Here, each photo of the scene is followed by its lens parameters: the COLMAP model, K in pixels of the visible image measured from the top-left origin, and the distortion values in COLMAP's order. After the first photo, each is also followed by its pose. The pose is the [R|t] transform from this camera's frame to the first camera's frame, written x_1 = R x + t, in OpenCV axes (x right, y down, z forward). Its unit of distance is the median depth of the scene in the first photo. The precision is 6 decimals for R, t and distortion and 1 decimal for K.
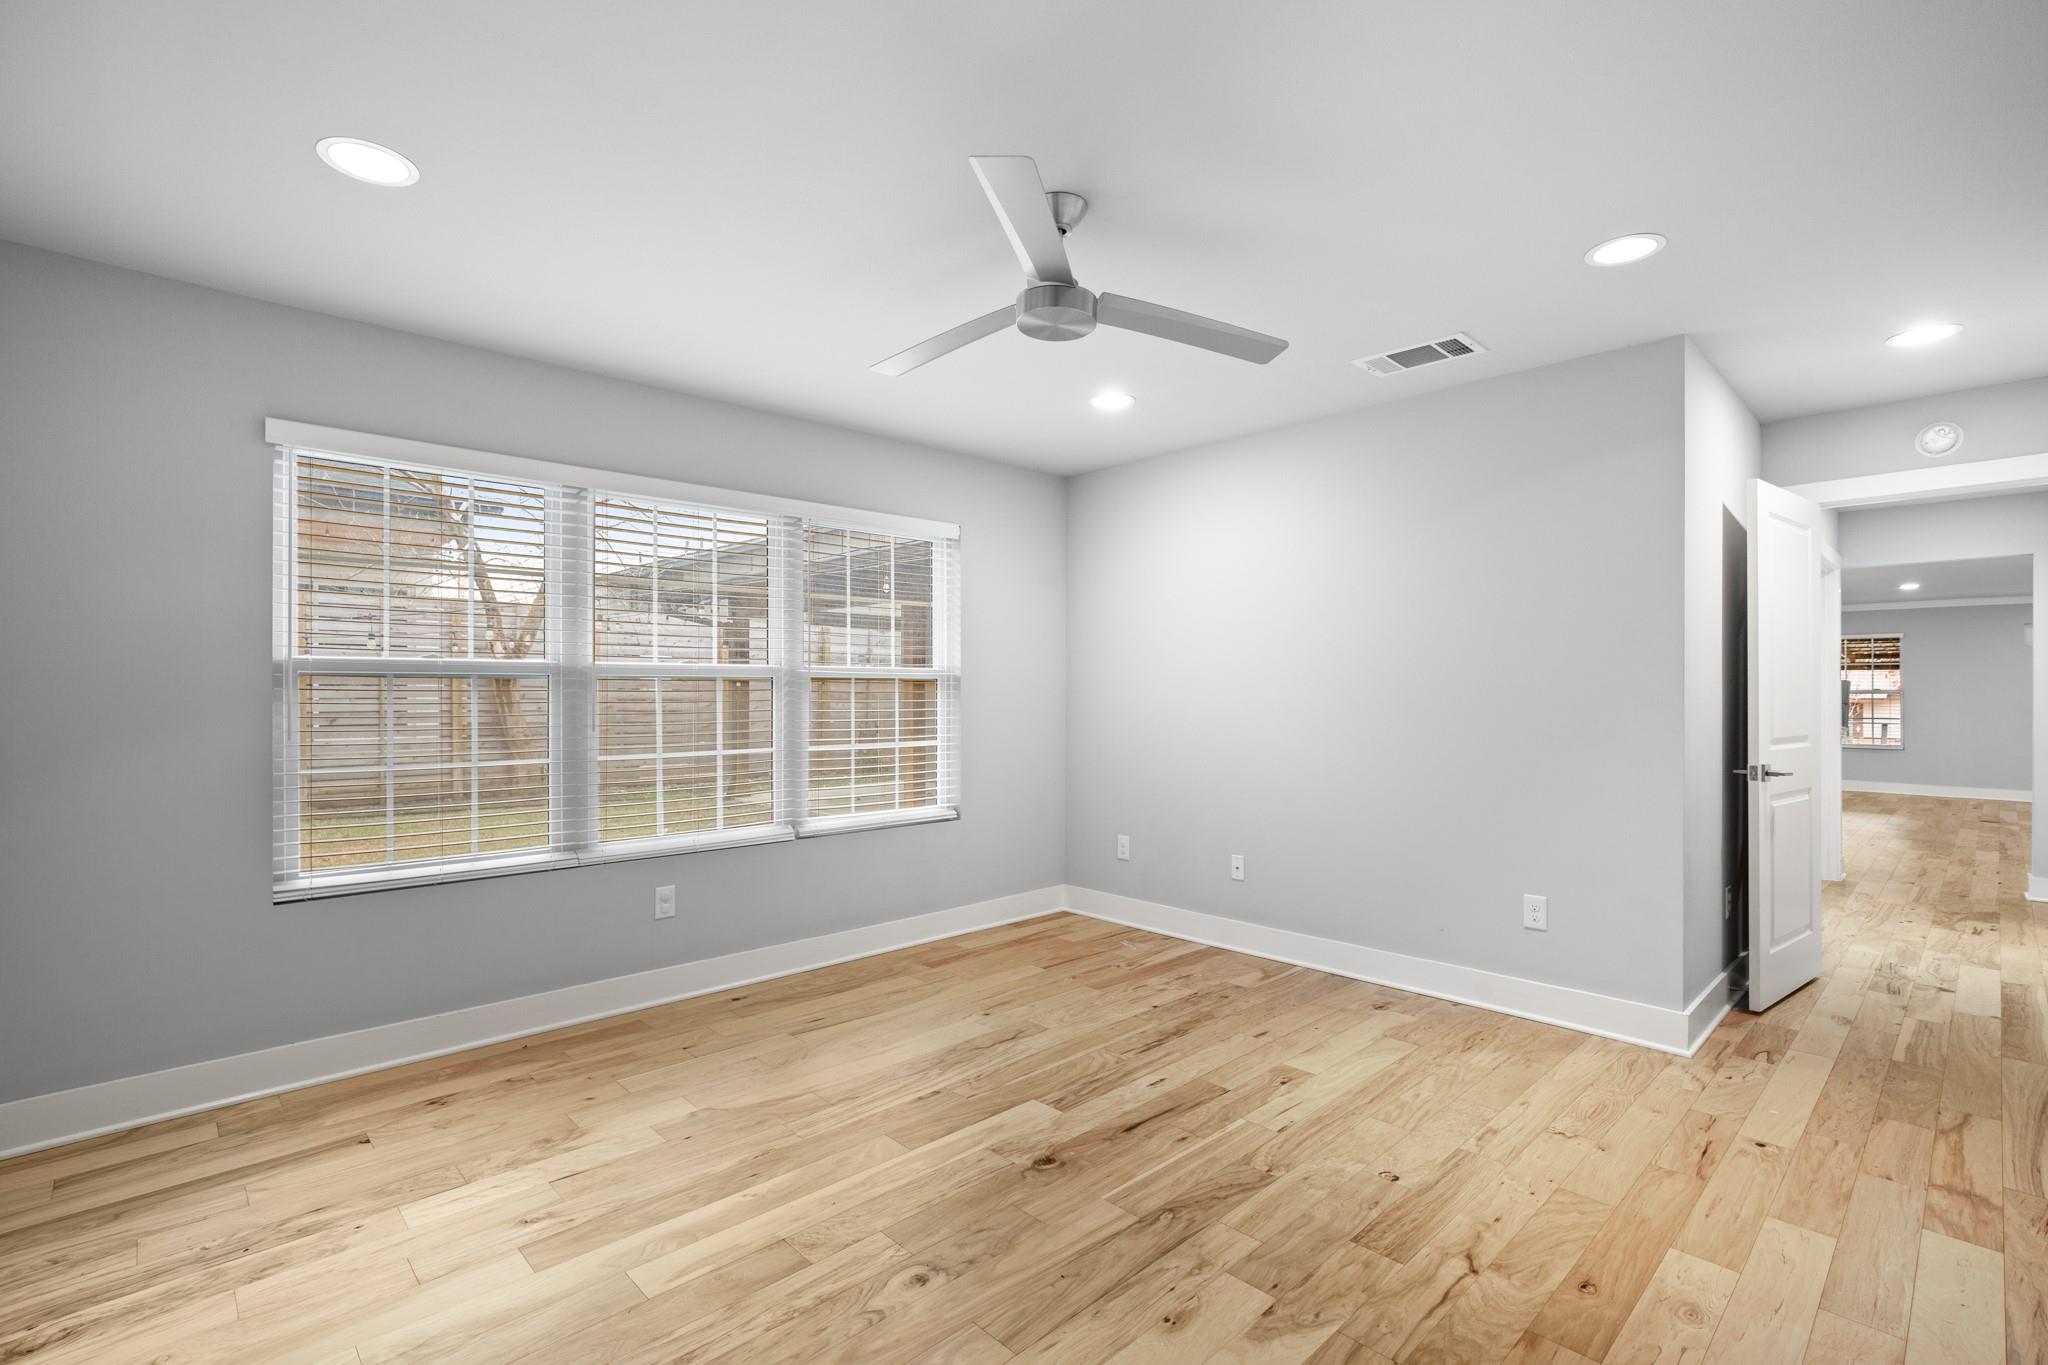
lens RADIAL K [[932.3, 0, 1040.3], [0, 932.3, 695.3], [0, 0, 1]] dist [-0.014150, 0.008883]
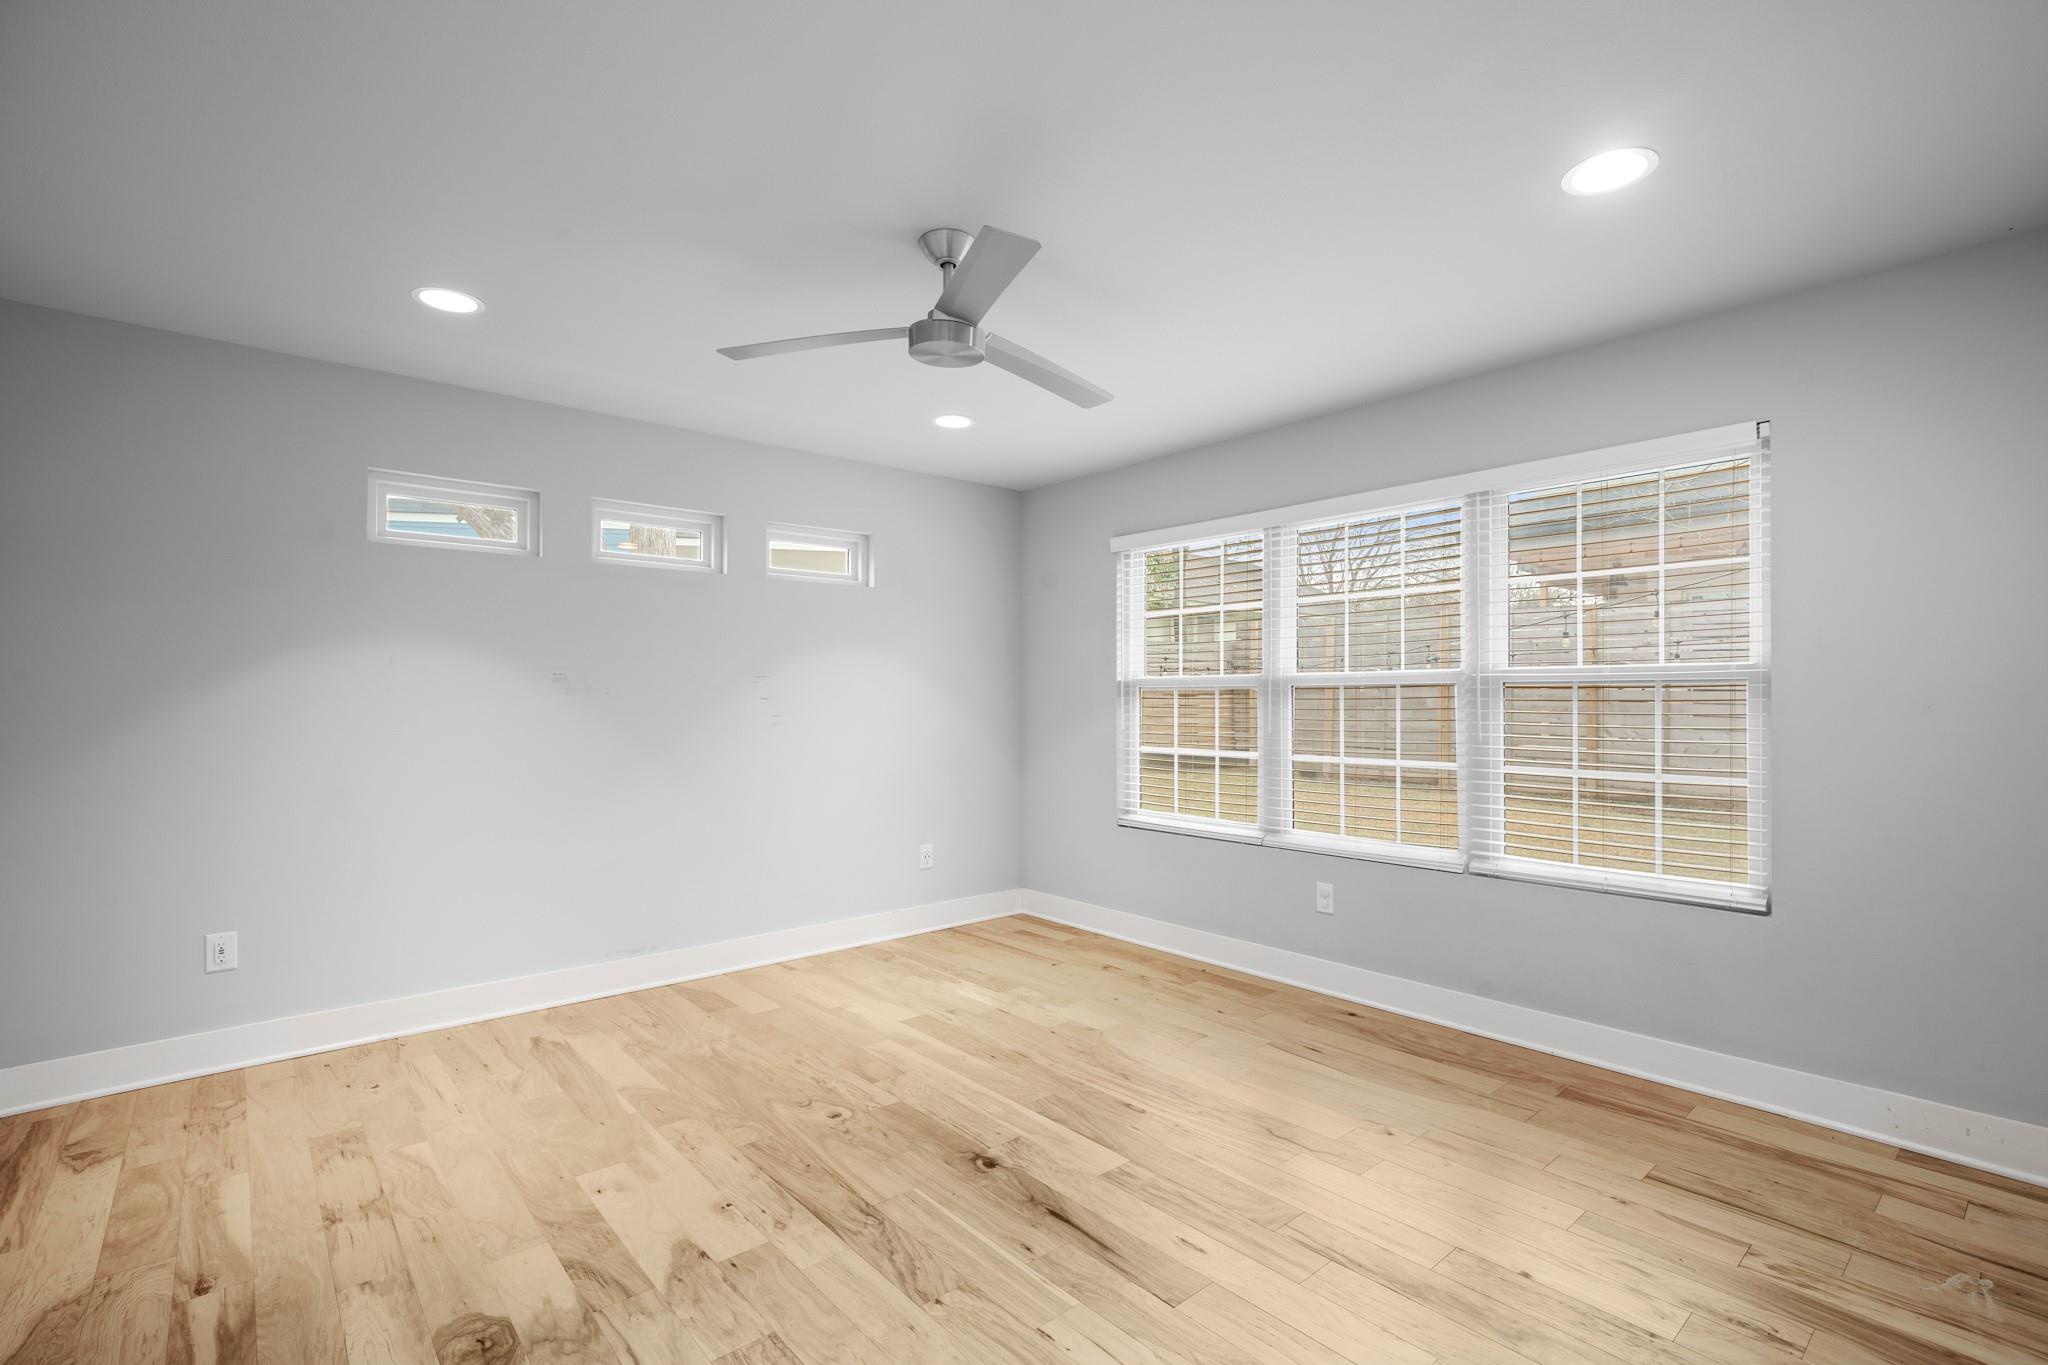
lens RADIAL K [[932.3, 0, 1040.3], [0, 932.3, 695.3], [0, 0, 1]] dist [-0.014150, 0.008883]
pose [[-0.044454, -0.001484, -0.999010, 0.844810], [-0.003420, 0.999993, -0.001333, -0.007537], [0.999006, 0.003357, -0.044458, 0.910039]]
